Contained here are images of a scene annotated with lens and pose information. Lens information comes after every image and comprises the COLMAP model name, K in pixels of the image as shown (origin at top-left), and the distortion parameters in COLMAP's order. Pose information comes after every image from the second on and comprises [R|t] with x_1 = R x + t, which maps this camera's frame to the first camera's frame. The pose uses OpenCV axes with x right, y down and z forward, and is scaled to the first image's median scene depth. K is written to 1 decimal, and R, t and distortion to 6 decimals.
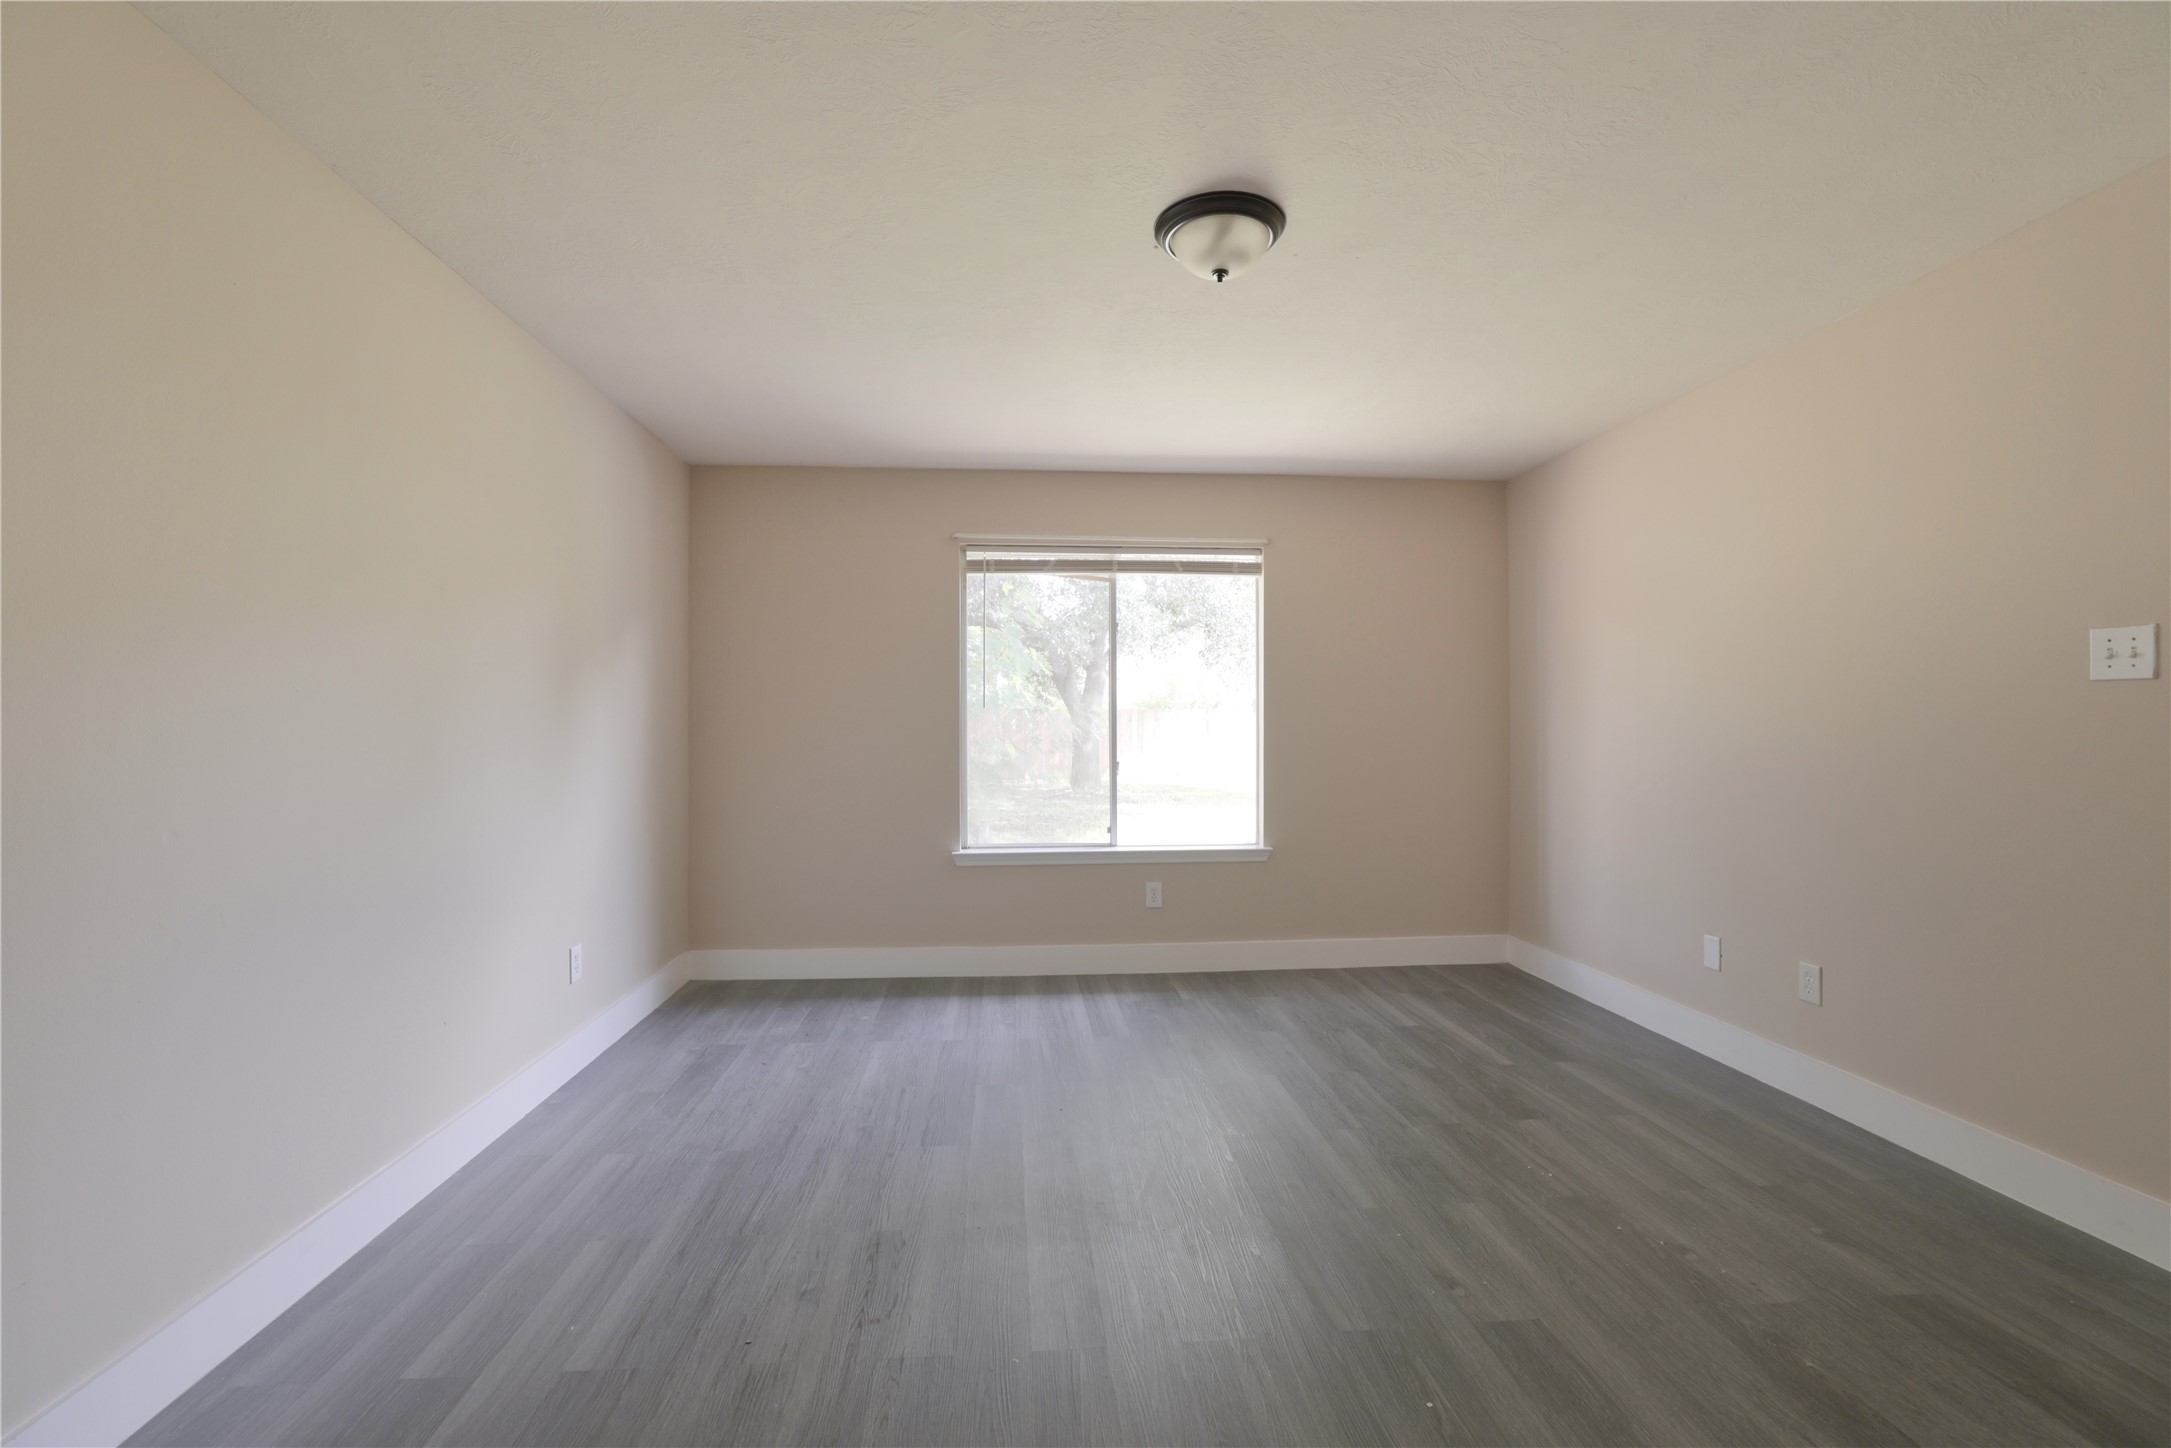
lens RADIAL K [[939.0, 0, 1081.9], [0, 939.0, 729.3], [0, 0, 1]] dist [0.000690, 0.002053]
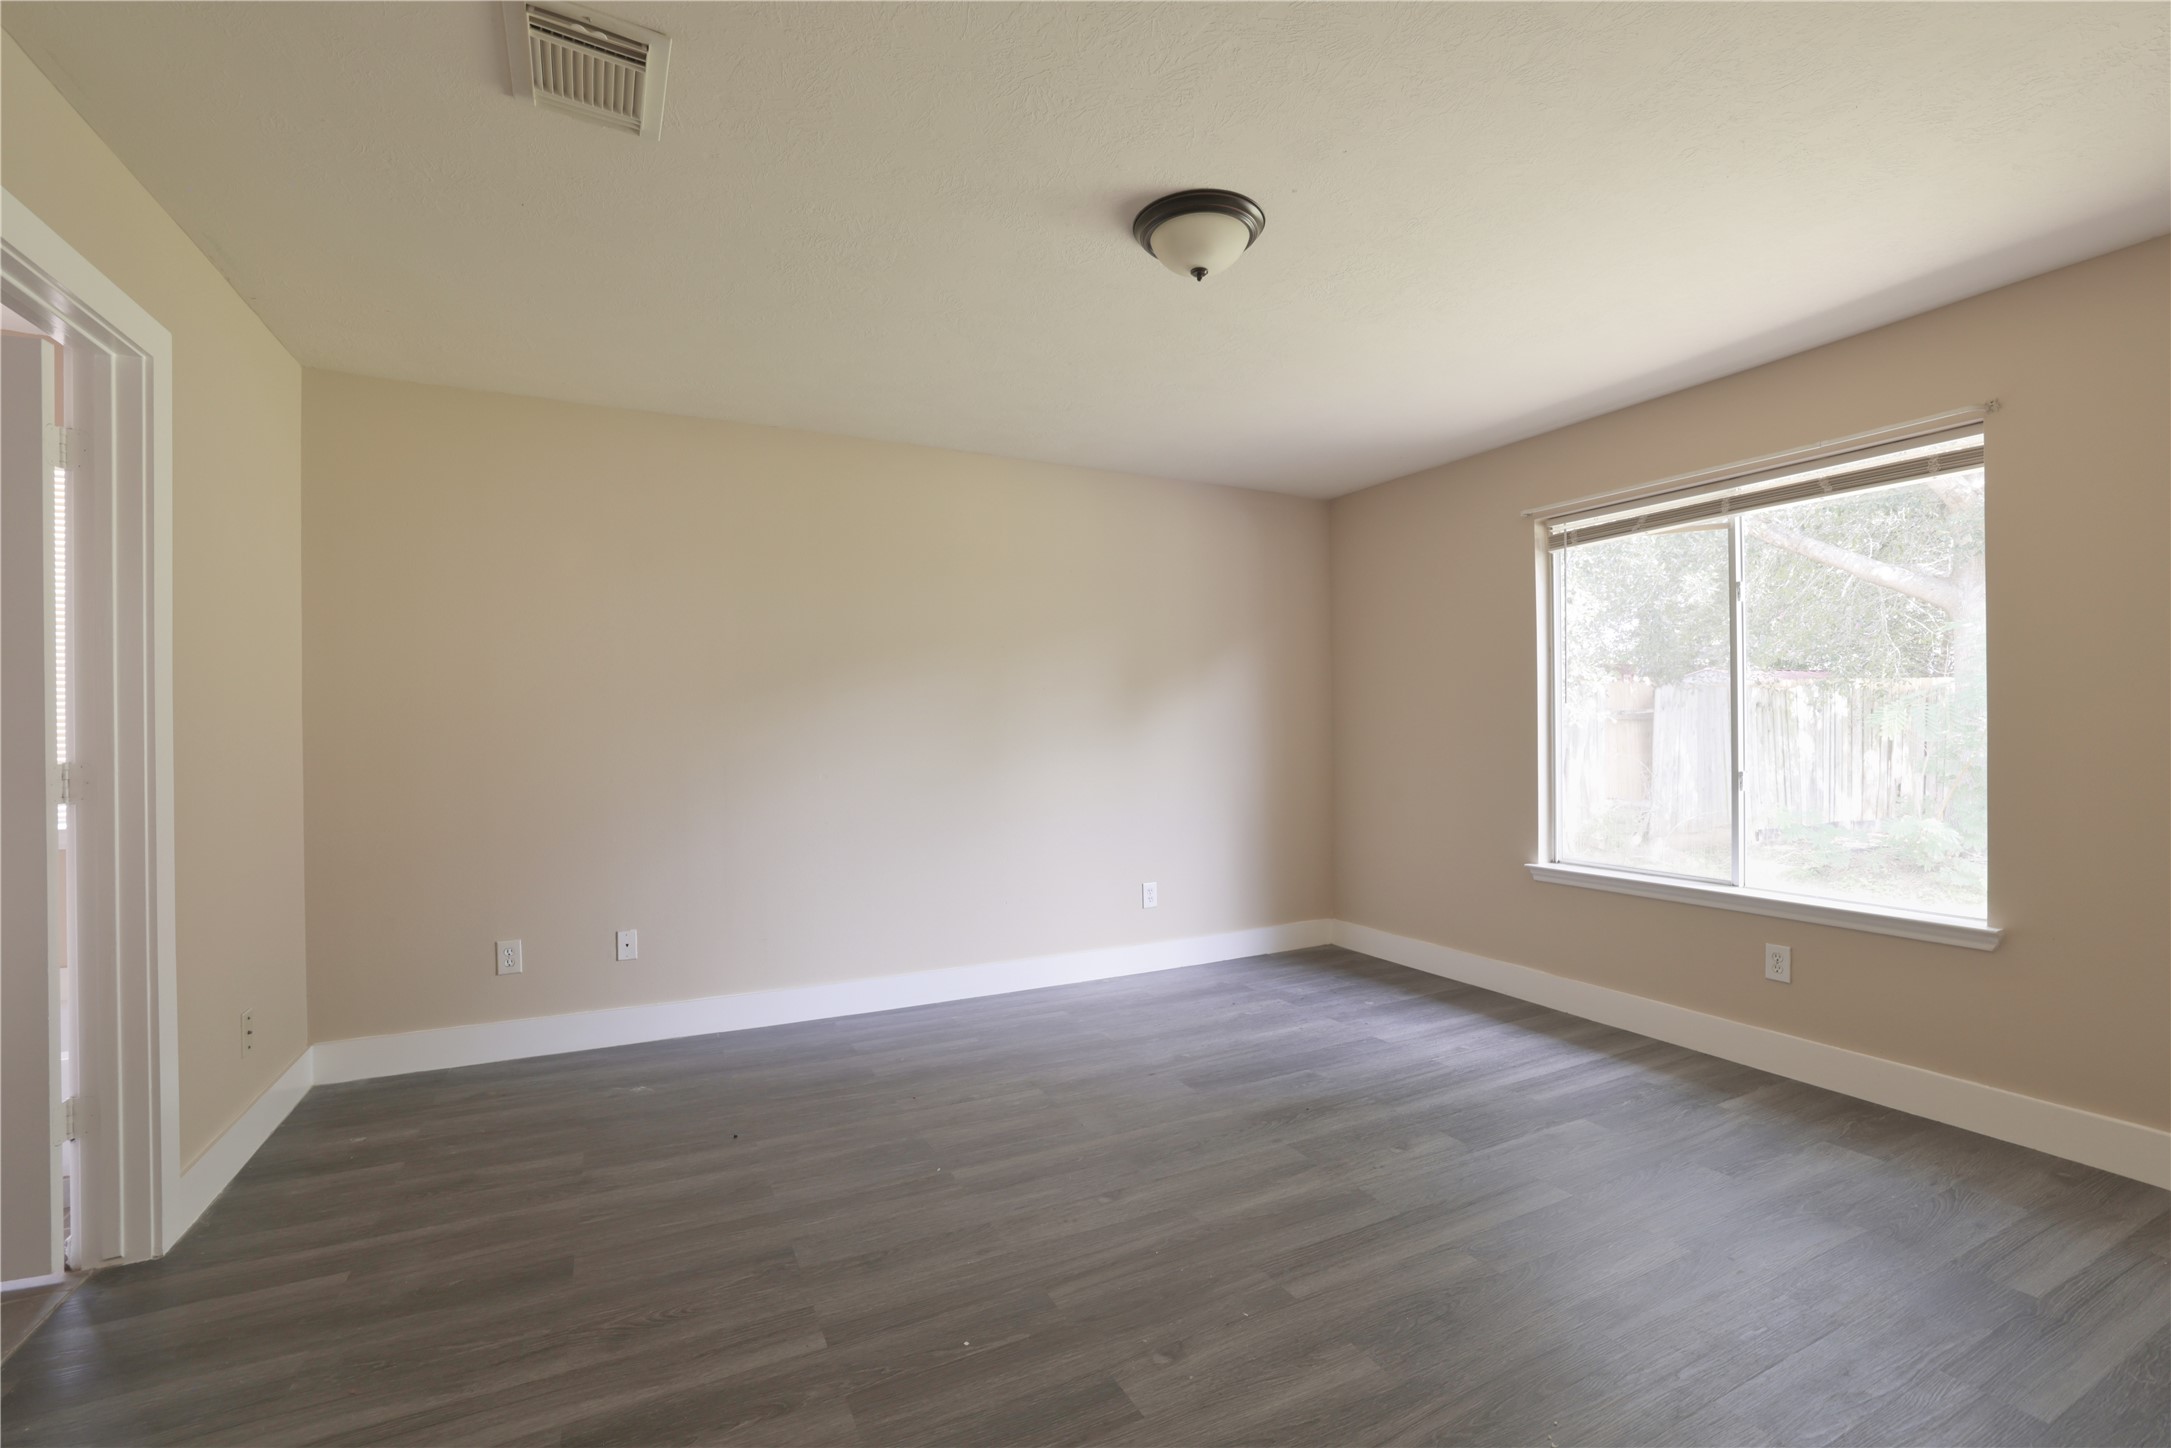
lens RADIAL K [[939.0, 0, 1091.1], [0, 939.0, 727.4], [0, 0, 1]] dist [0.000690, 0.002053]
pose [[0.395949, -0.001705, -0.918271, 0.546827], [0.010300, 0.999944, 0.002584, -0.007529], [0.918215, -0.010481, 0.395944, 0.265168]]
